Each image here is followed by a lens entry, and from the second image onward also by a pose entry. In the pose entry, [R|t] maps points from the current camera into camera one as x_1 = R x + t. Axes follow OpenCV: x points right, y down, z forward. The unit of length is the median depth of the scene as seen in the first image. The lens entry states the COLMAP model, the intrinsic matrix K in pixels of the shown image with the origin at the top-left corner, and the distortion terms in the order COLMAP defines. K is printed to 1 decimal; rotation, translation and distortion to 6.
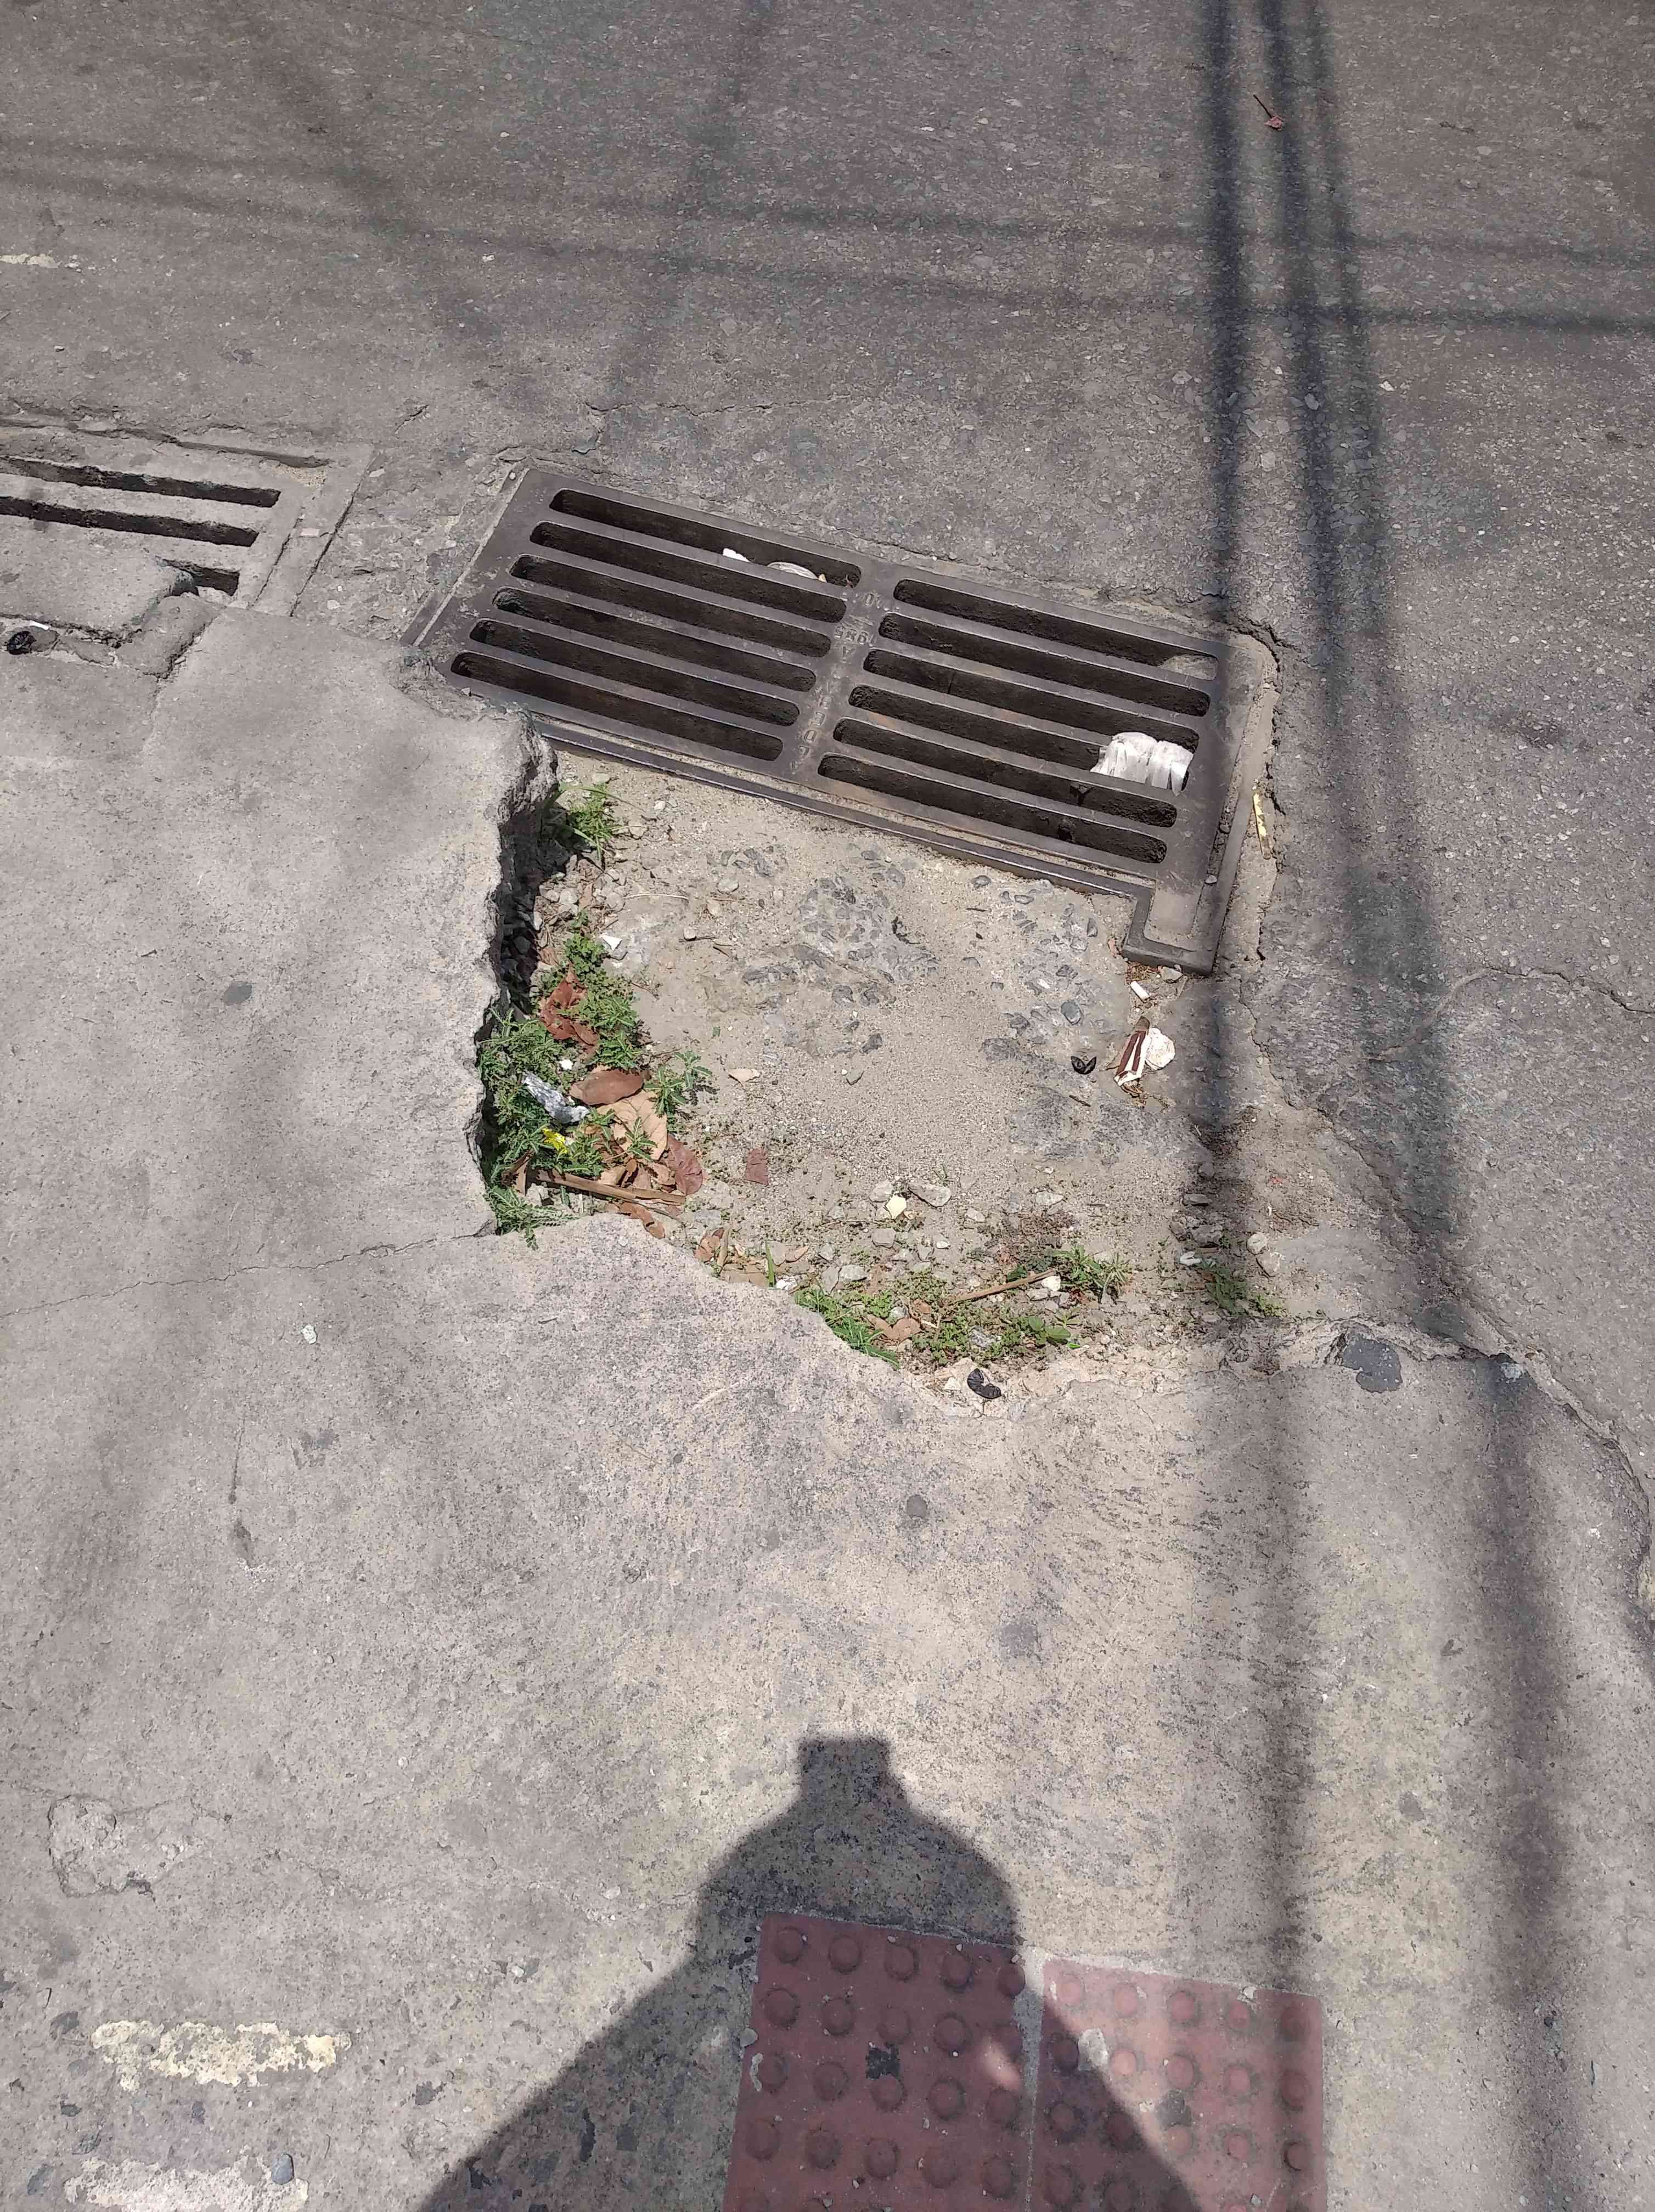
lens RADIAL K [[1699.3, 0, 827.5], [0, 1699.3, 1106.0], [0, 0, 1]] dist [0.058878, -0.113341]
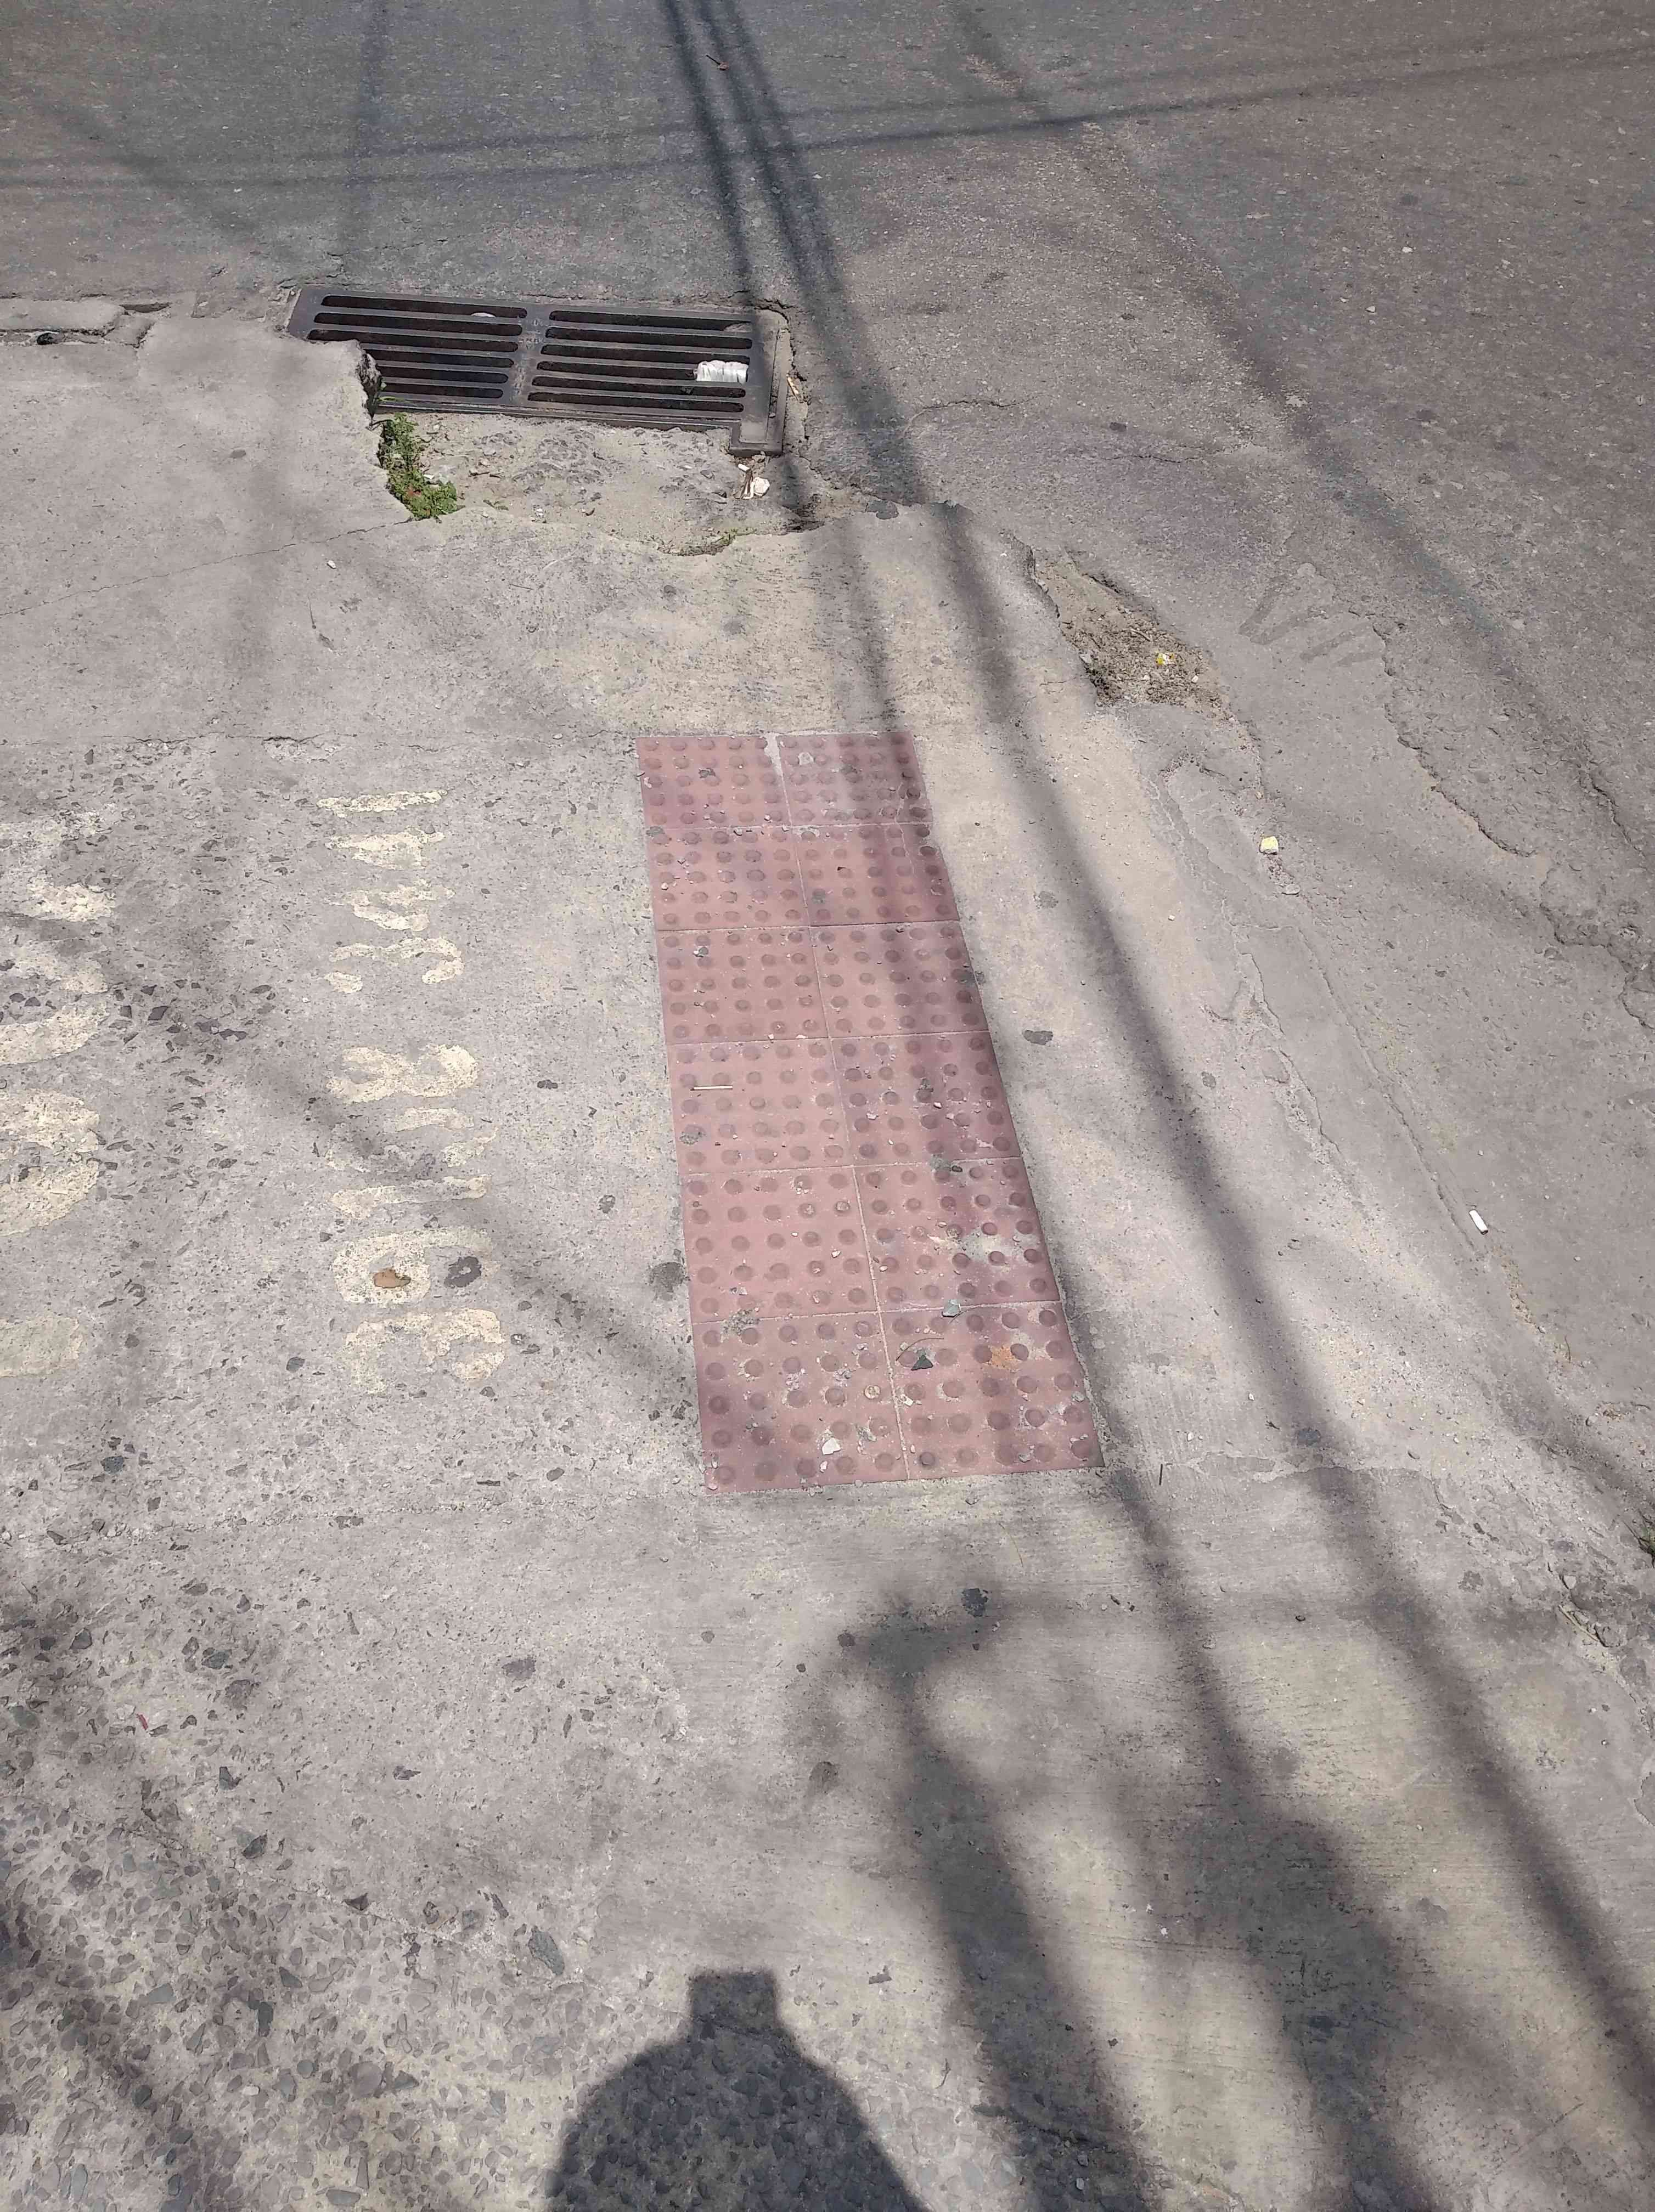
lens RADIAL K [[1647.6, 0, 827.5], [0, 1647.6, 1106.0], [0, 0, 1]] dist [-0.005191, -0.004296]
pose [[0.961891, -0.214113, 0.170060, -0.137826], [0.229017, 0.970662, -0.073256, 0.620545], [-0.149386, 0.109411, 0.982707, -0.506570]]
